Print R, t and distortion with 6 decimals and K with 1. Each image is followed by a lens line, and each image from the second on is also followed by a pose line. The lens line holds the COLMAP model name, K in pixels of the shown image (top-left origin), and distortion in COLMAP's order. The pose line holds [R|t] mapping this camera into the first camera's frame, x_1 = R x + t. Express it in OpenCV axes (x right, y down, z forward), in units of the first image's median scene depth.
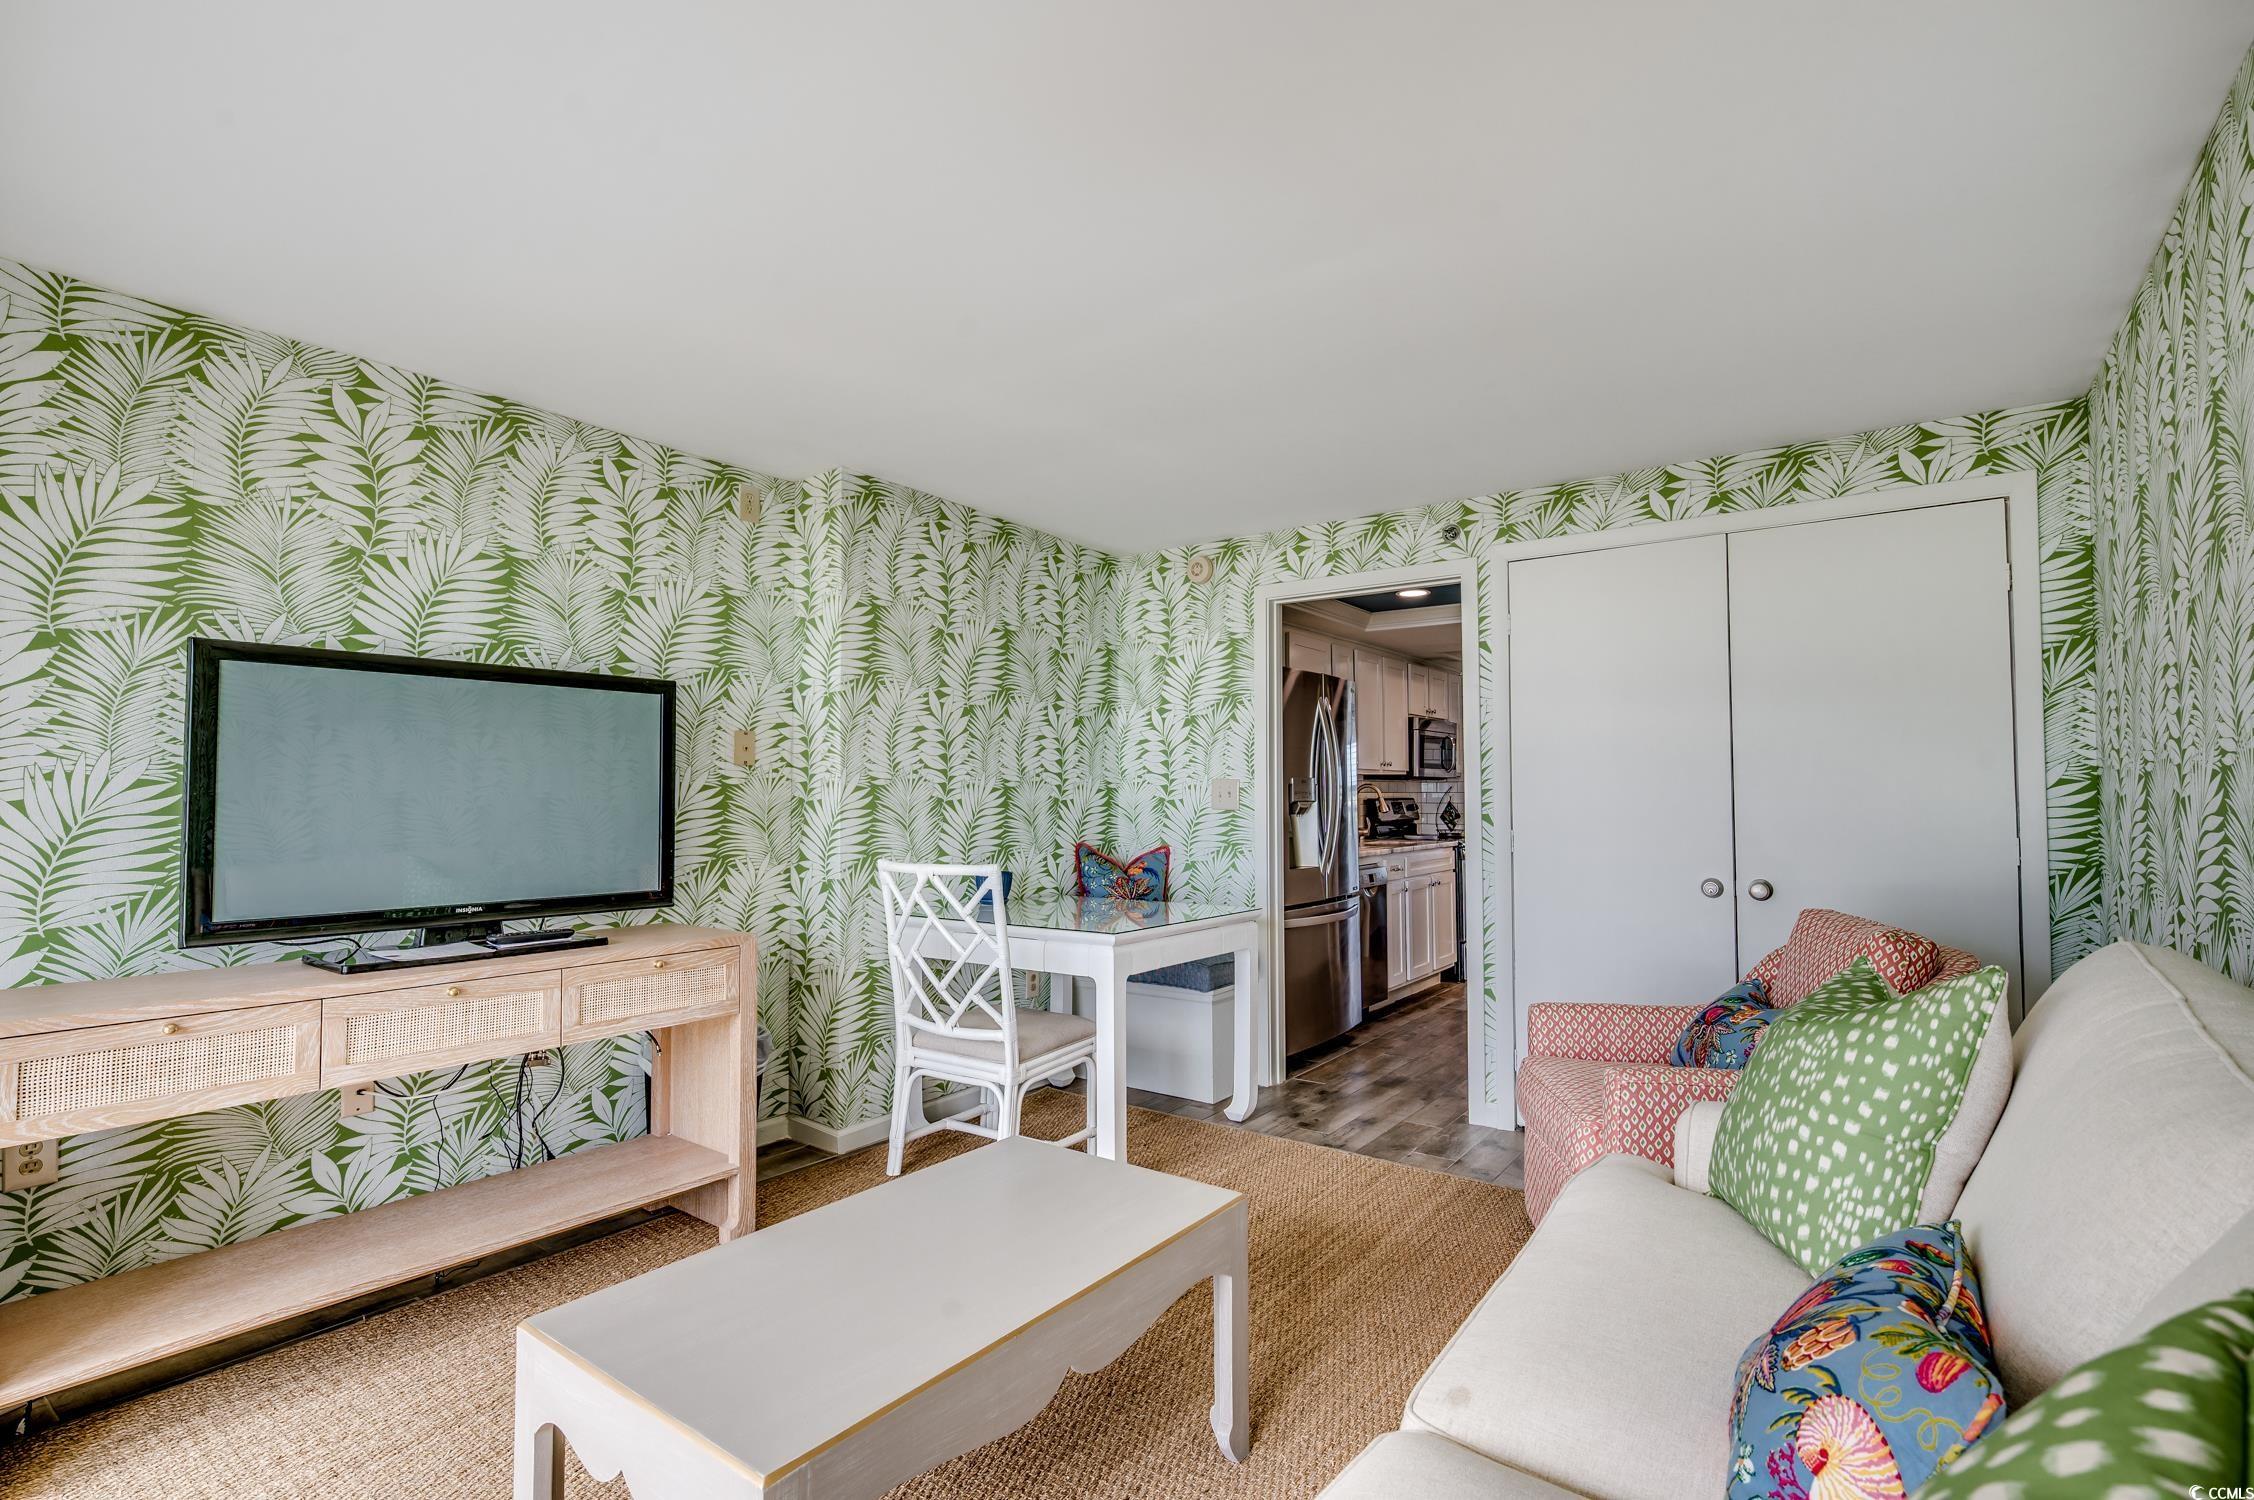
lens RADIAL K [[1049.2, 0, 1130.5], [0, 1049.2, 751.4], [0, 0, 1]] dist [-0.002016, 0.000935]
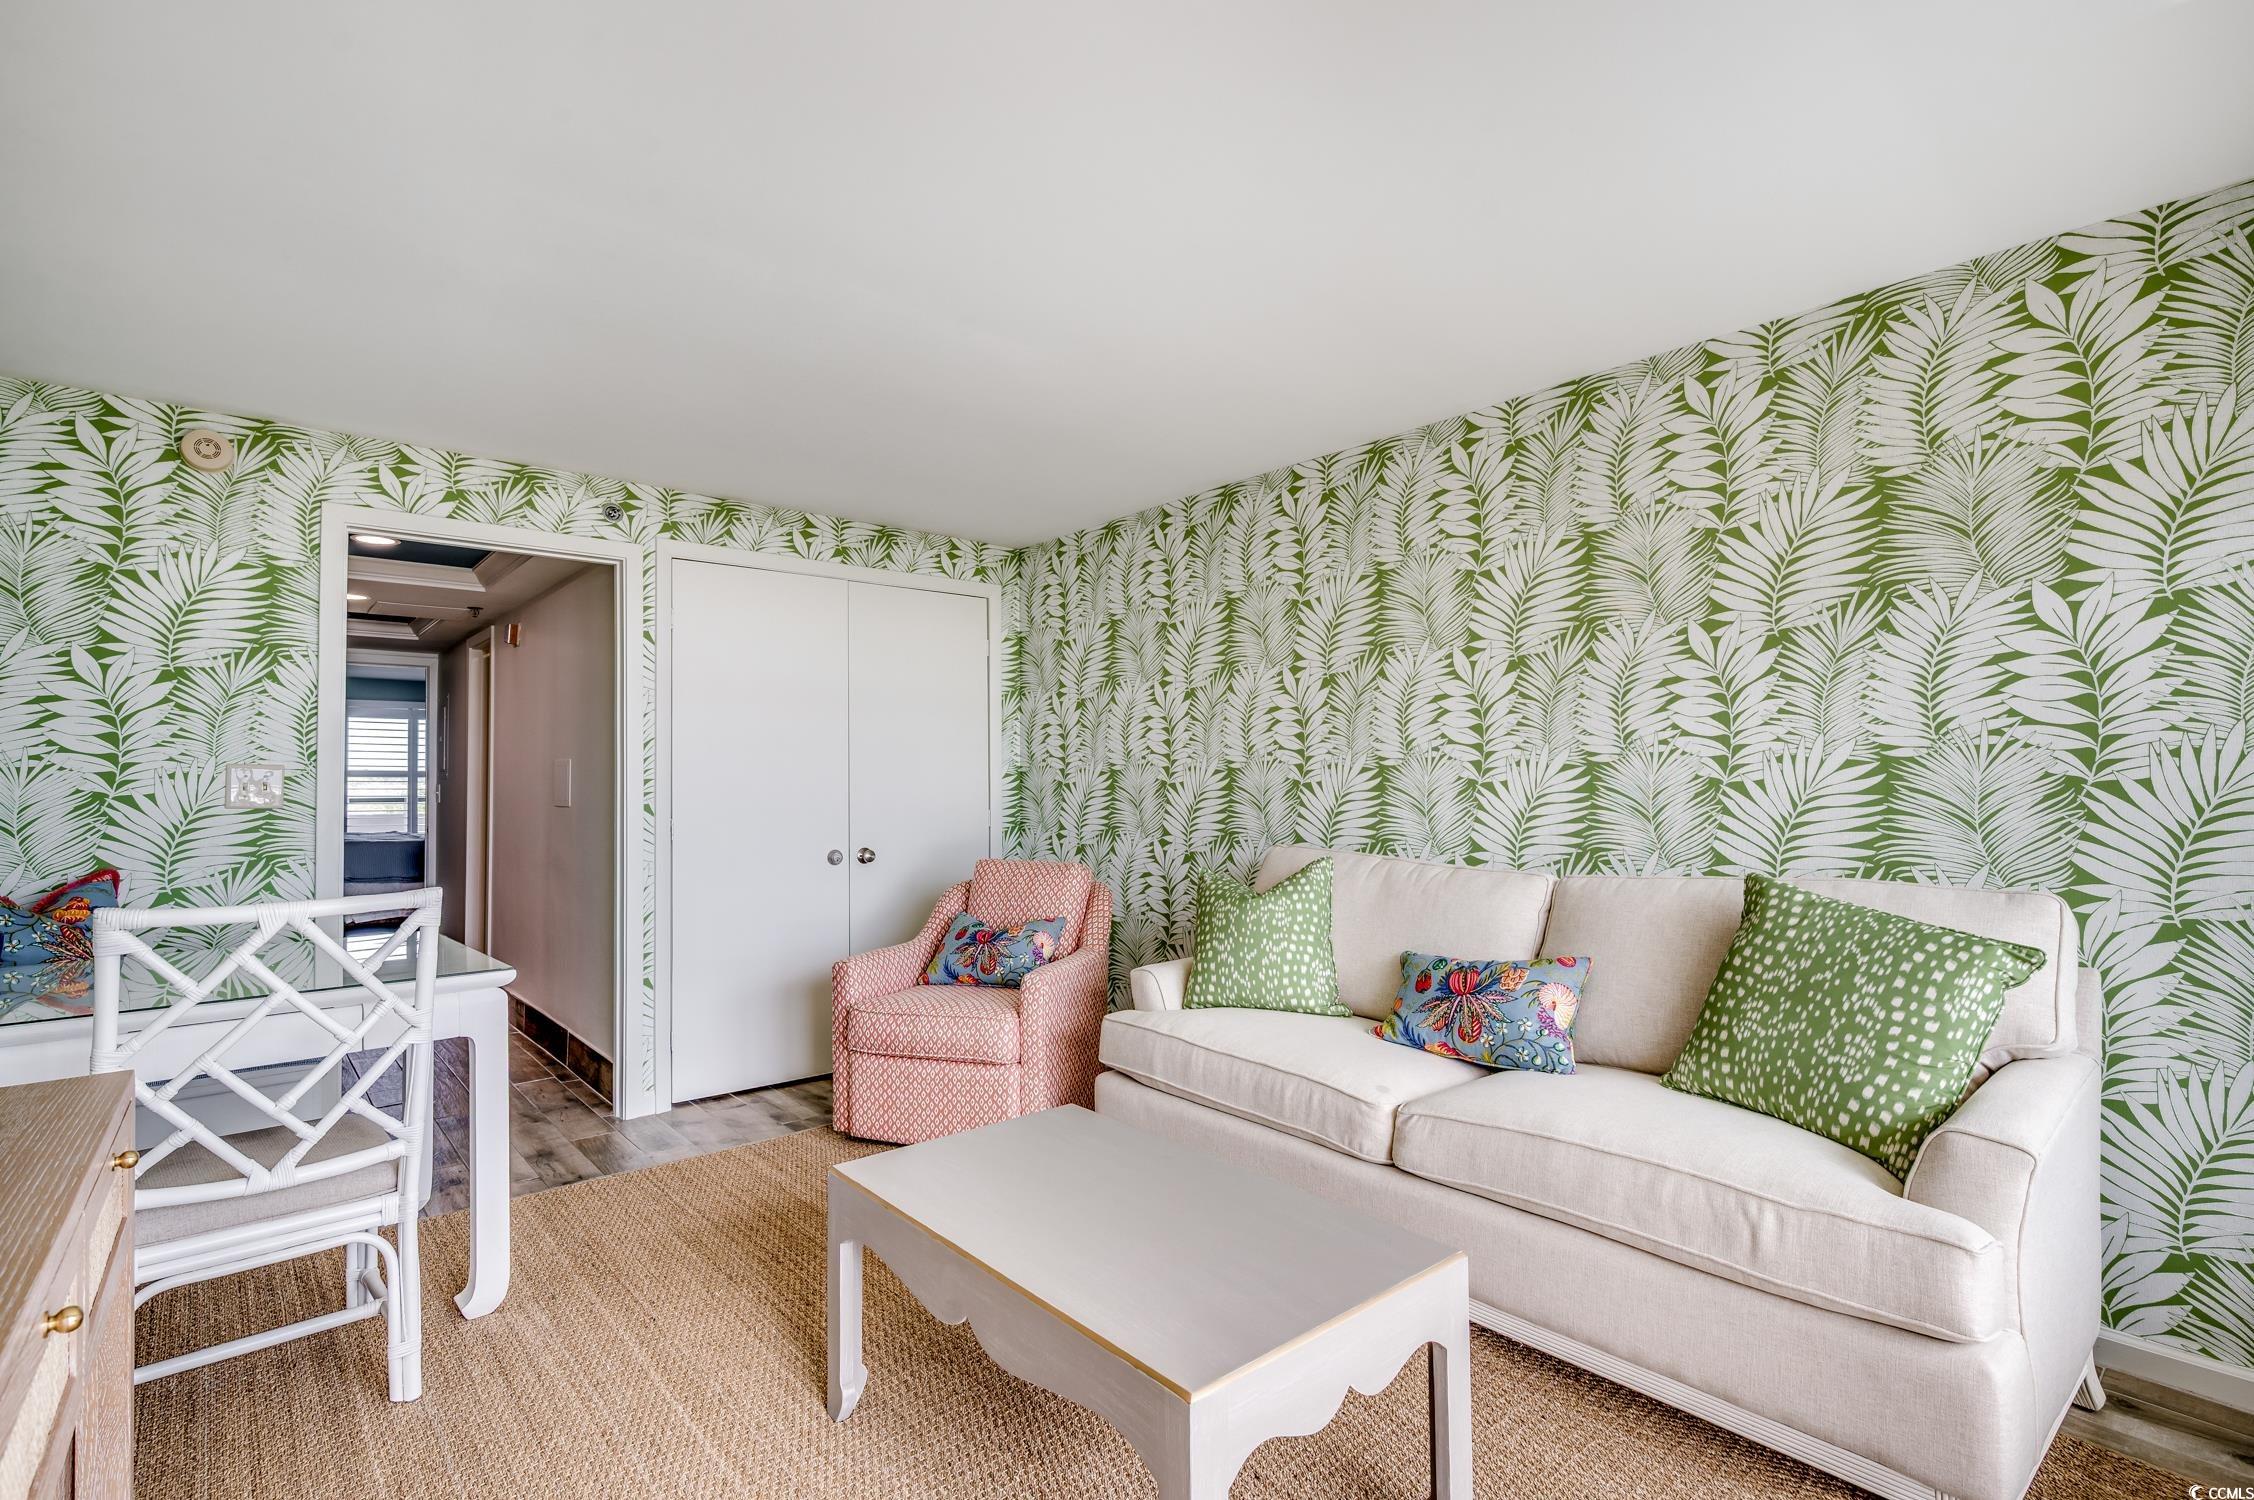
lens RADIAL K [[1049.2, 0, 1117.7], [0, 1049.2, 766.2], [0, 0, 1]] dist [-0.002016, 0.000935]
pose [[0.230511, 0.016198, 0.972935, -0.622873], [-0.032141, 0.999443, -0.009024, 0.021058], [-0.972539, -0.029191, 0.230903, 0.391433]]
